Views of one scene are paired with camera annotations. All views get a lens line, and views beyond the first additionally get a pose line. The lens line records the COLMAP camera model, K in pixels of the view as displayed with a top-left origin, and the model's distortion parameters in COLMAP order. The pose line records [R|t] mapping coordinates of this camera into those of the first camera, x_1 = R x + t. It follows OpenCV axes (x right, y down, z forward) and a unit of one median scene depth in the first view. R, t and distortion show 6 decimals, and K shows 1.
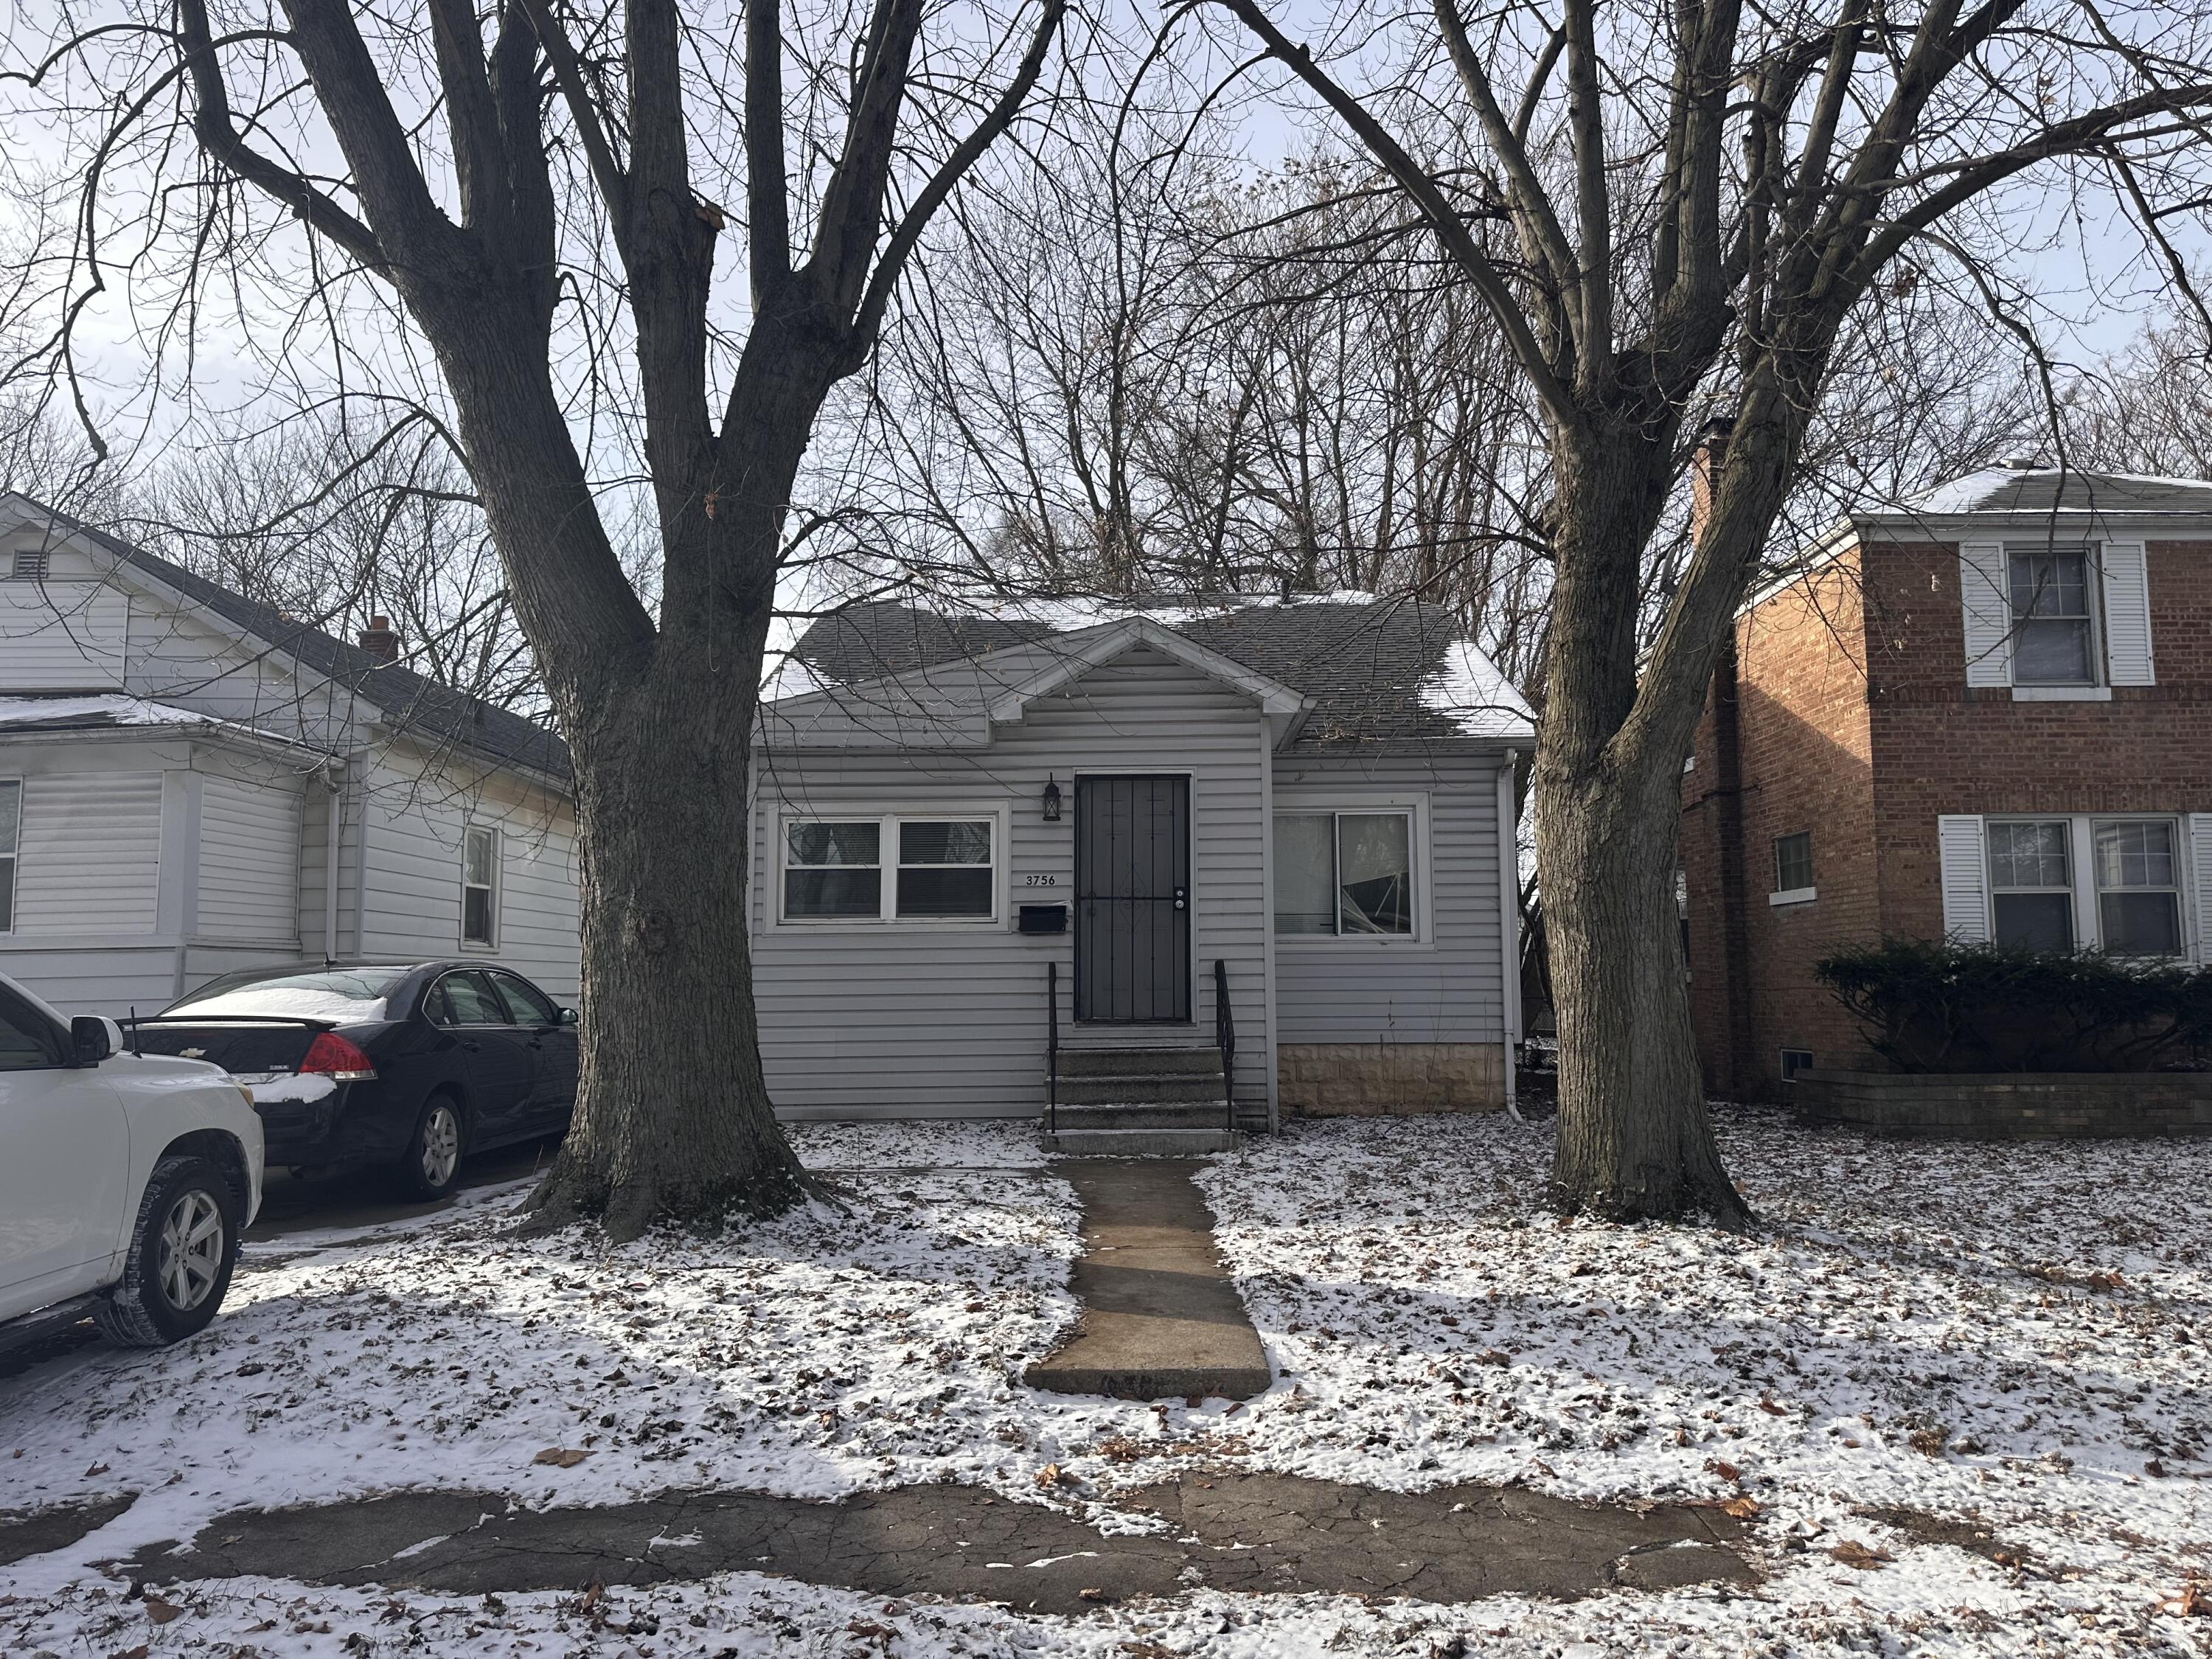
lens RADIAL K [[1564.4, 0, 1104.1], [0, 1564.4, 831.9], [0, 0, 1]] dist [0.038810, -0.000317]
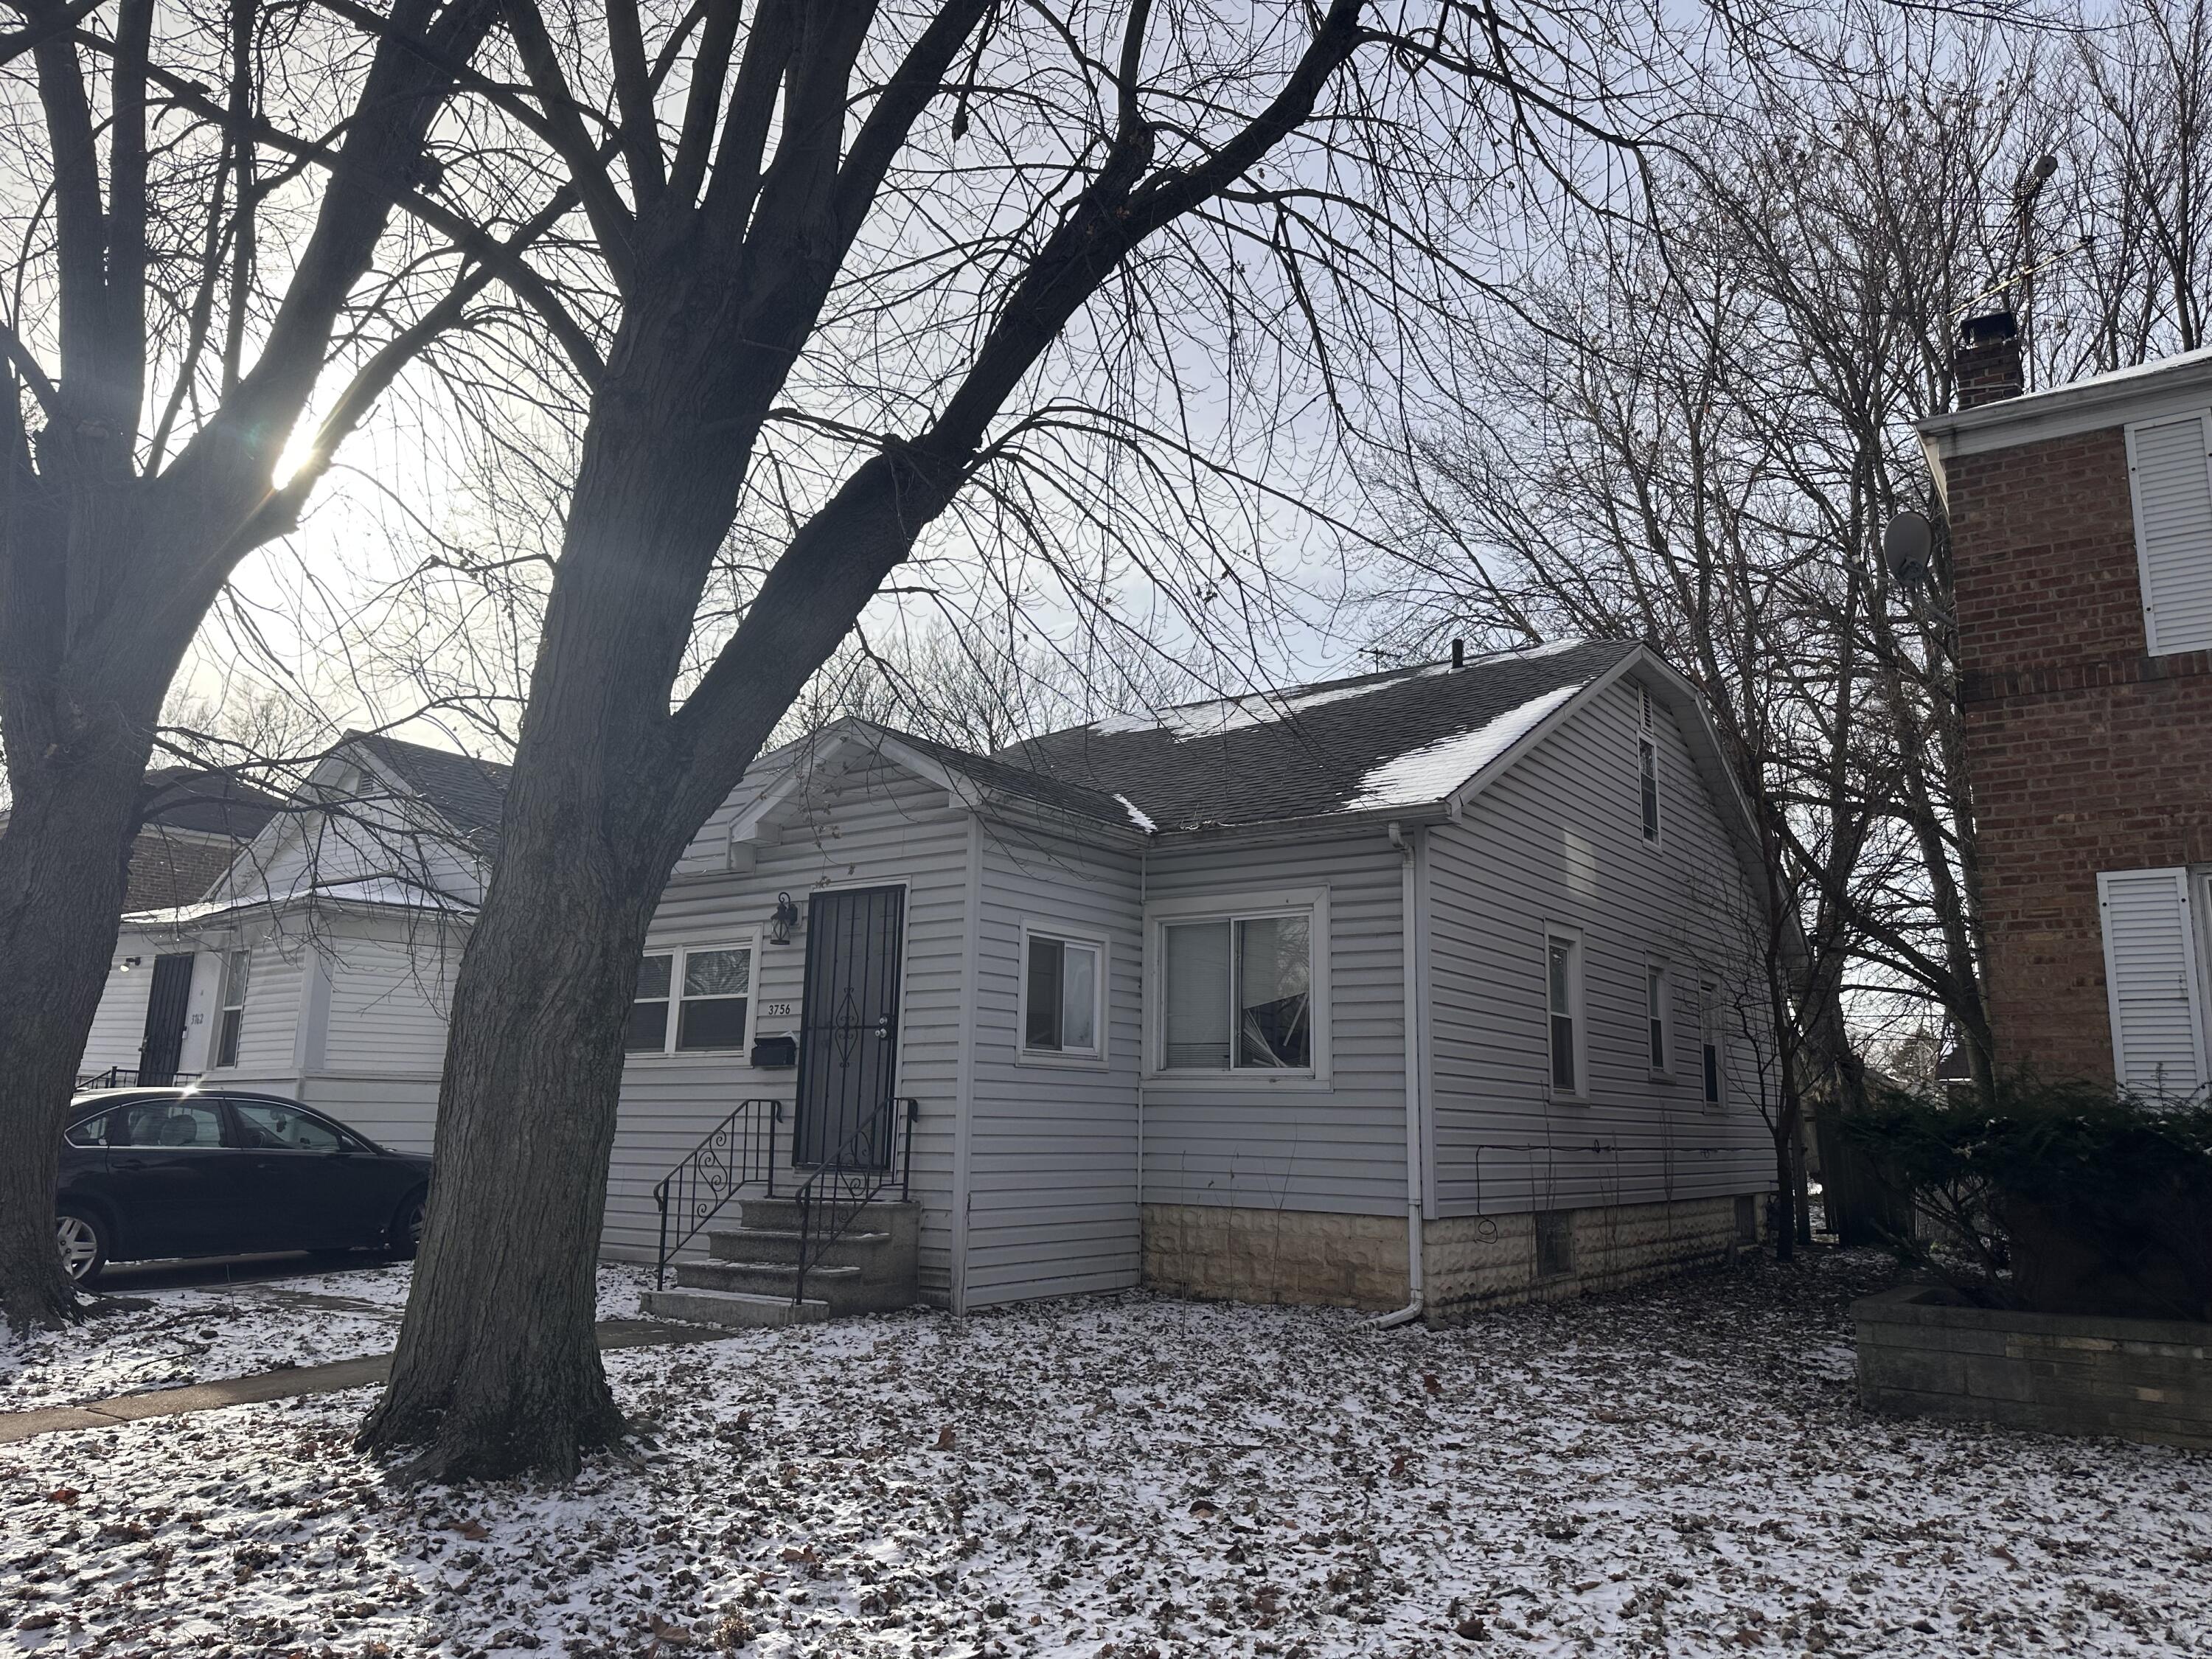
lens RADIAL K [[1564.4, 0, 1109.0], [0, 1564.4, 823.1], [0, 0, 1]] dist [0.038810, -0.000317]
pose [[0.830164, -0.085433, -0.550935, 0.638370], [0.033826, 0.994087, -0.103181, 0.023544], [0.556492, 0.067021, 0.828145, 0.331688]]
